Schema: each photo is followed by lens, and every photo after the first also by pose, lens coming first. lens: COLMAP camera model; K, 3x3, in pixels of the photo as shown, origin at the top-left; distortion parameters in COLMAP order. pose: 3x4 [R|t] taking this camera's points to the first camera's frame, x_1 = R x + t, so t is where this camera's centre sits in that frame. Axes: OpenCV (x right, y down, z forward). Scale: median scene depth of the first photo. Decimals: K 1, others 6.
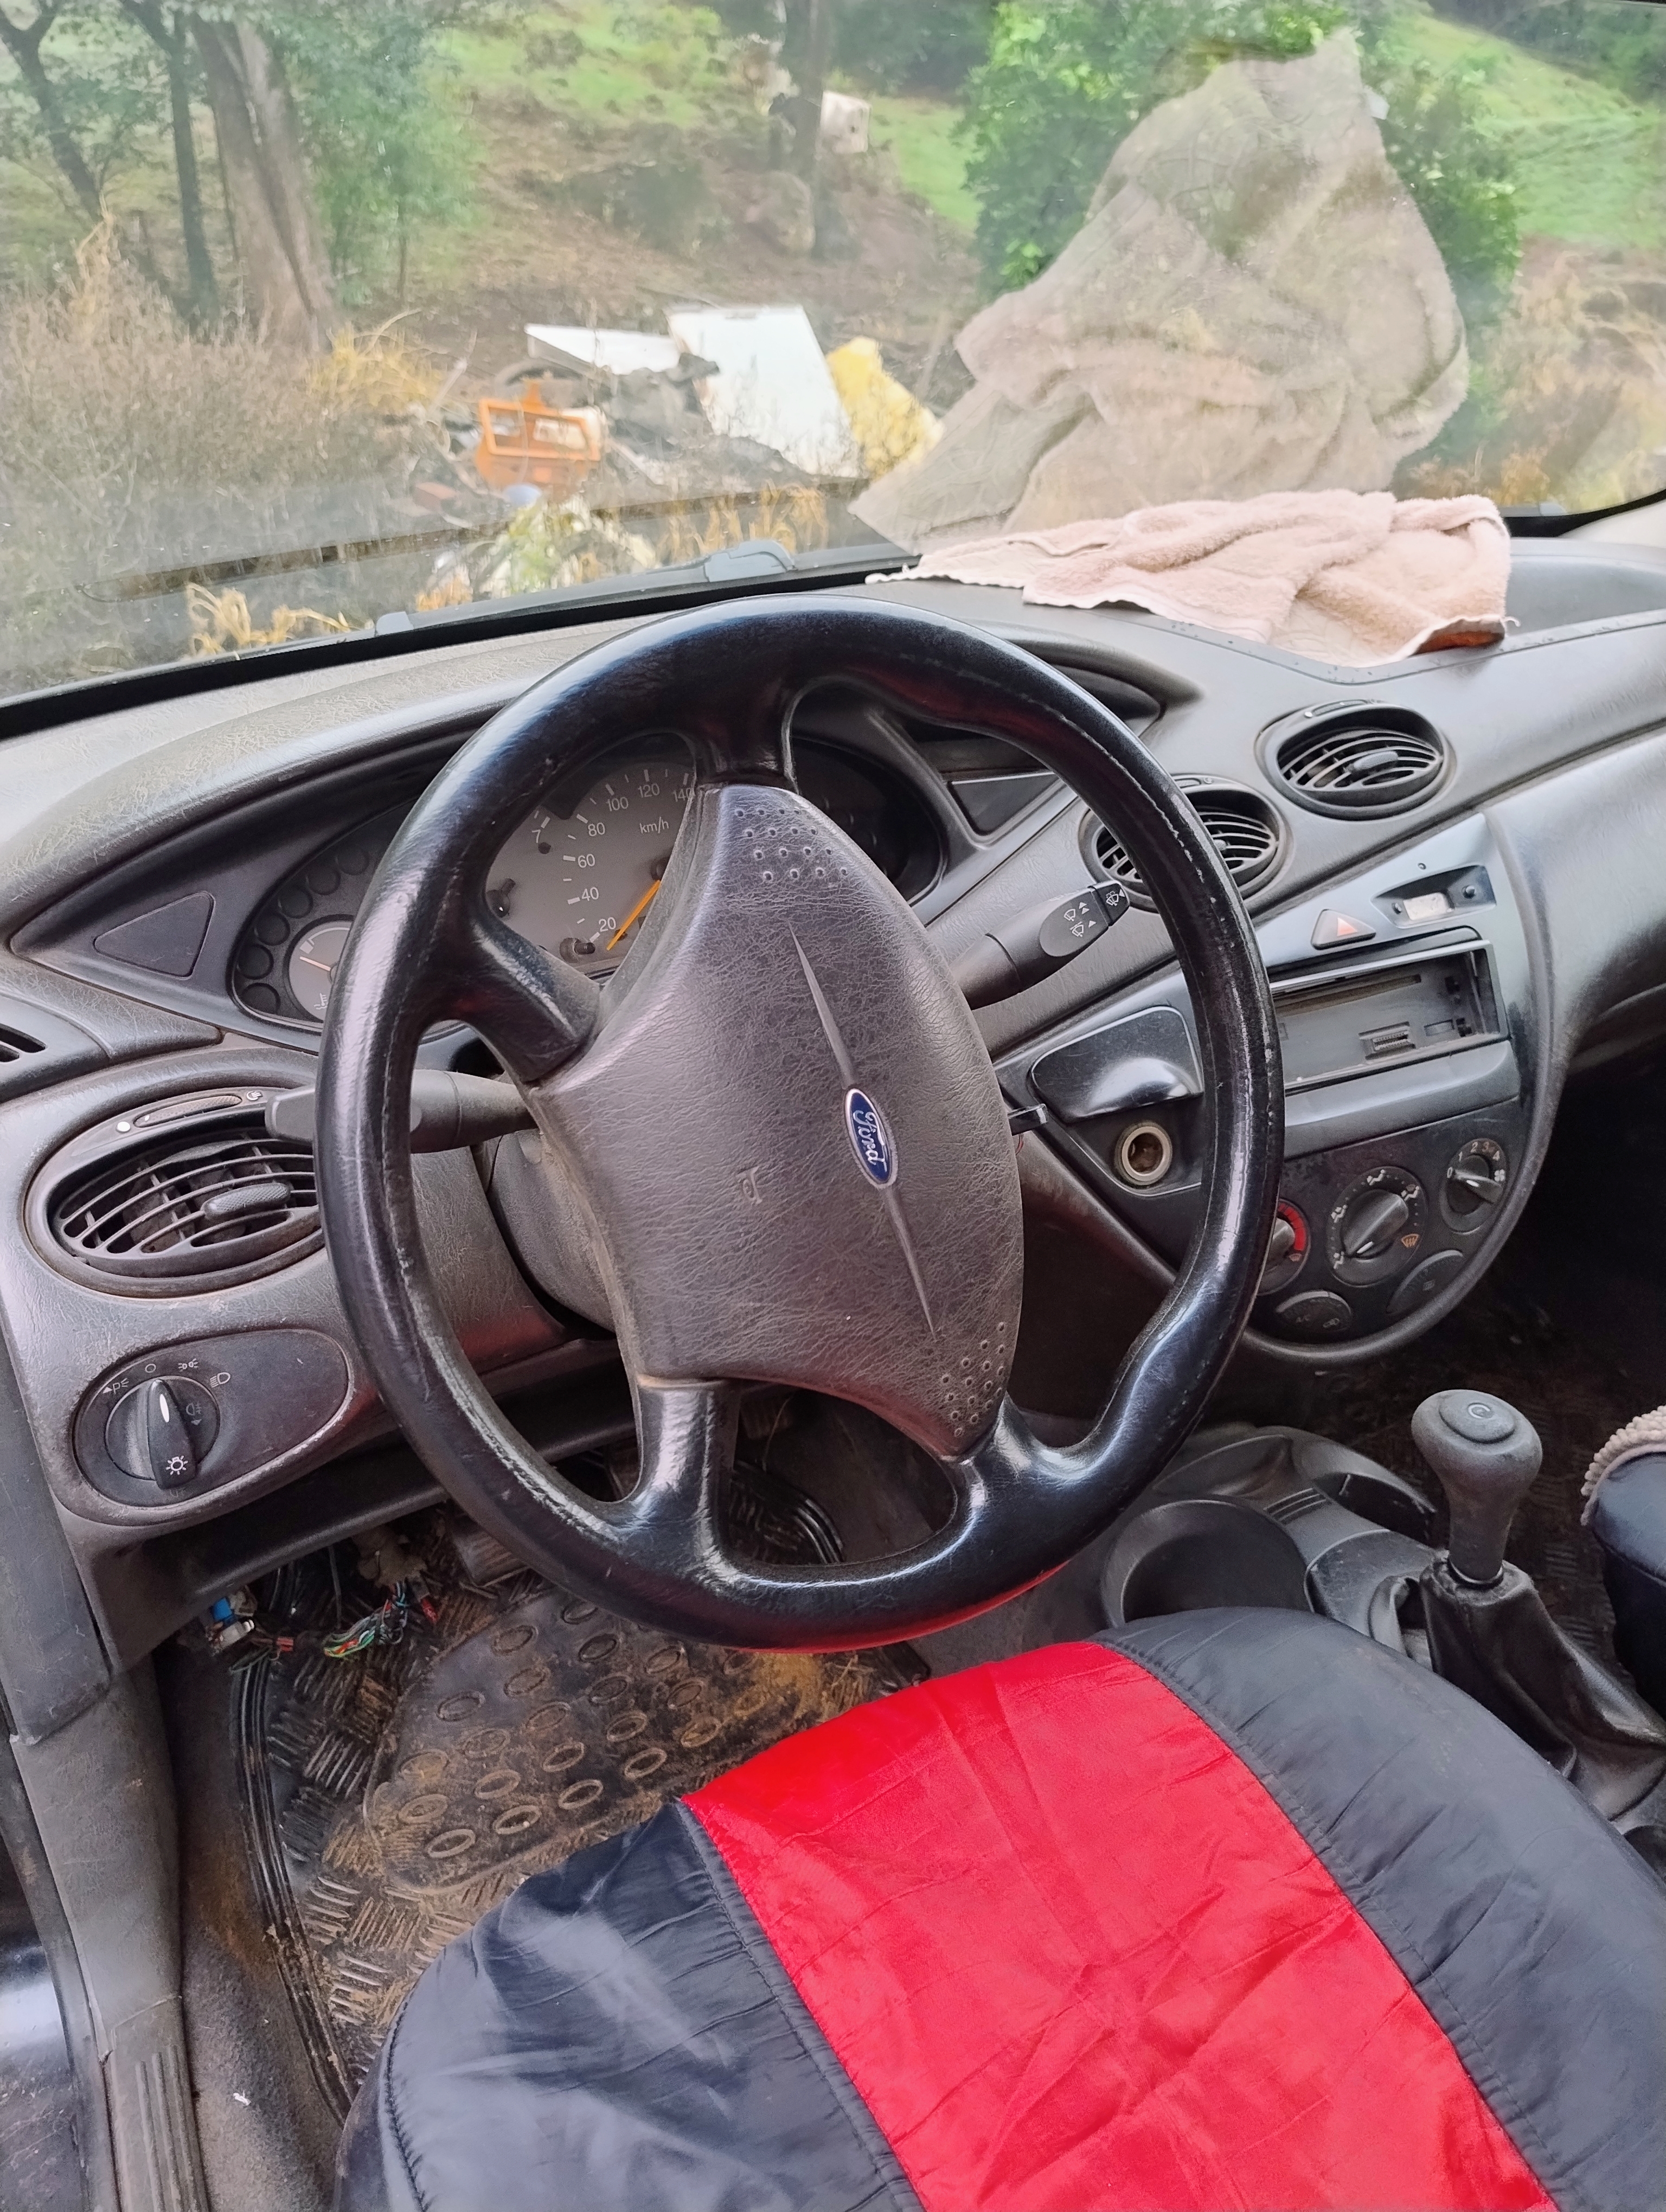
lens RADIAL K [[1540.1, 0, 833.0], [0, 1540.1, 1106.0], [0, 0, 1]] dist [0.022550, -0.017193]
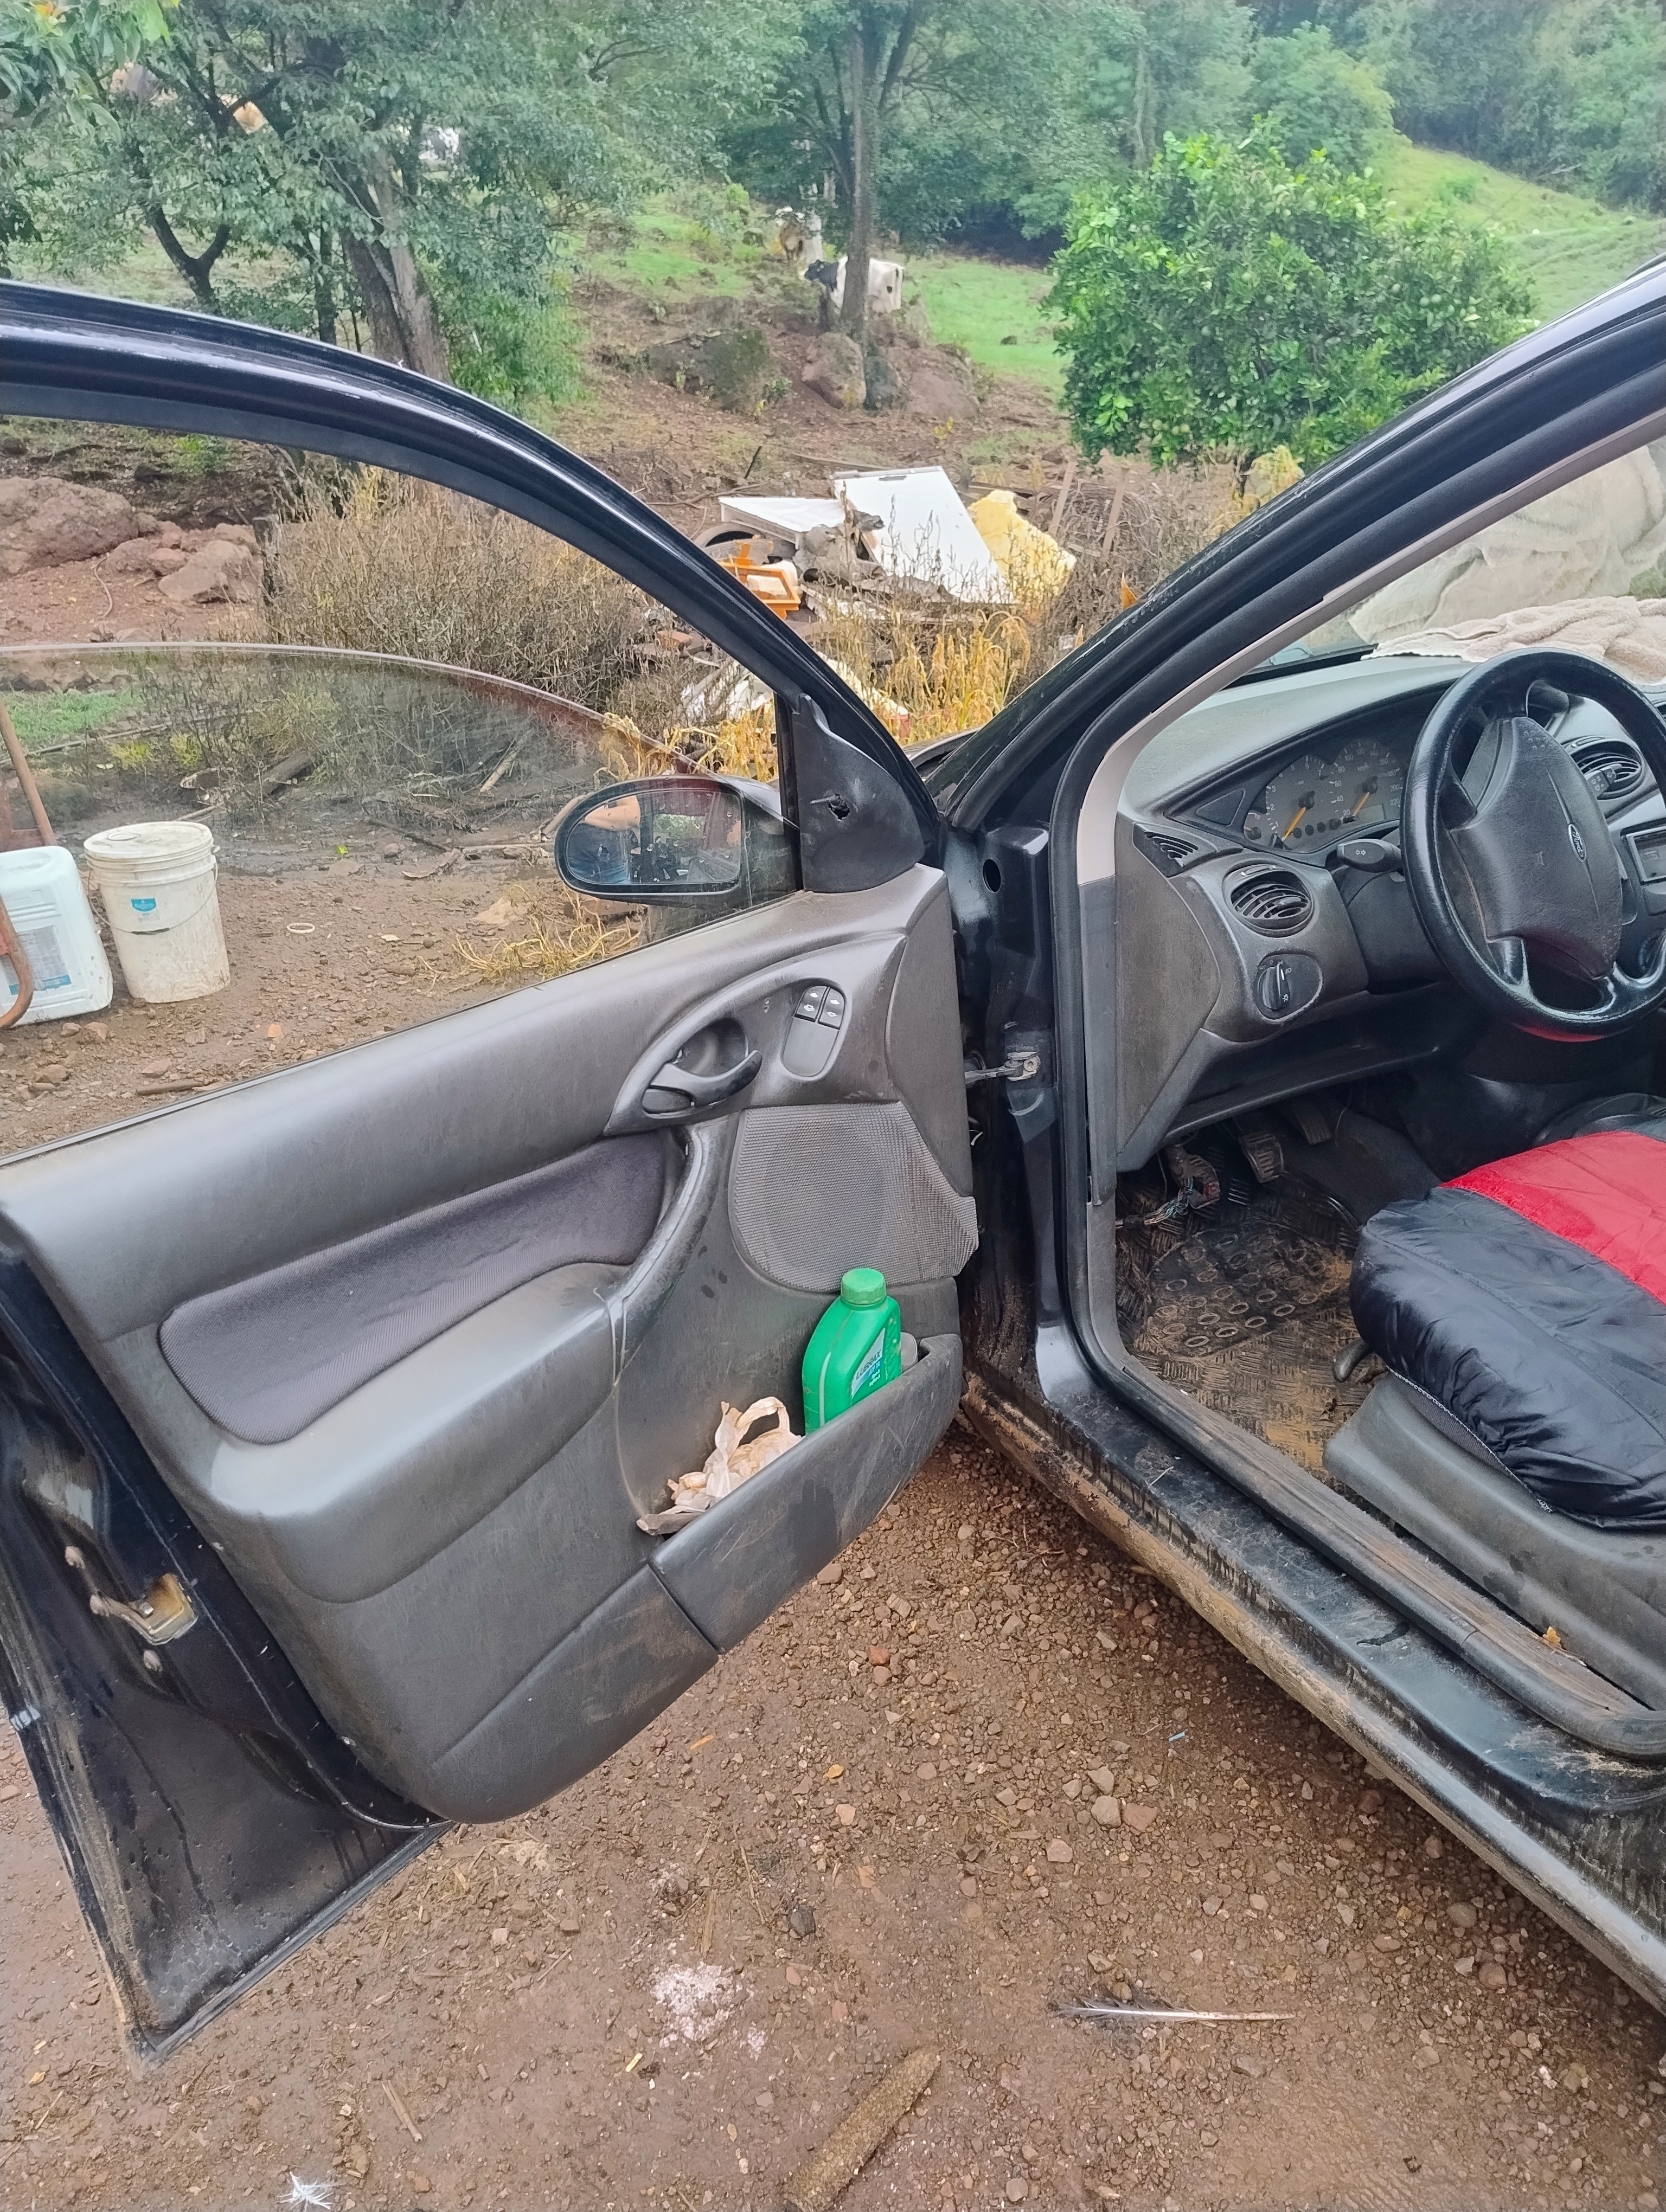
lens RADIAL K [[1569.4, 0, 833.0], [0, 1569.4, 1106.0], [0, 0, 1]] dist [0.102768, -0.099452]
pose [[0.998526, -0.053696, -0.007949, -0.099758], [0.052883, 0.995342, -0.080612, 0.049955], [0.012241, 0.080073, 0.996714, -0.138502]]
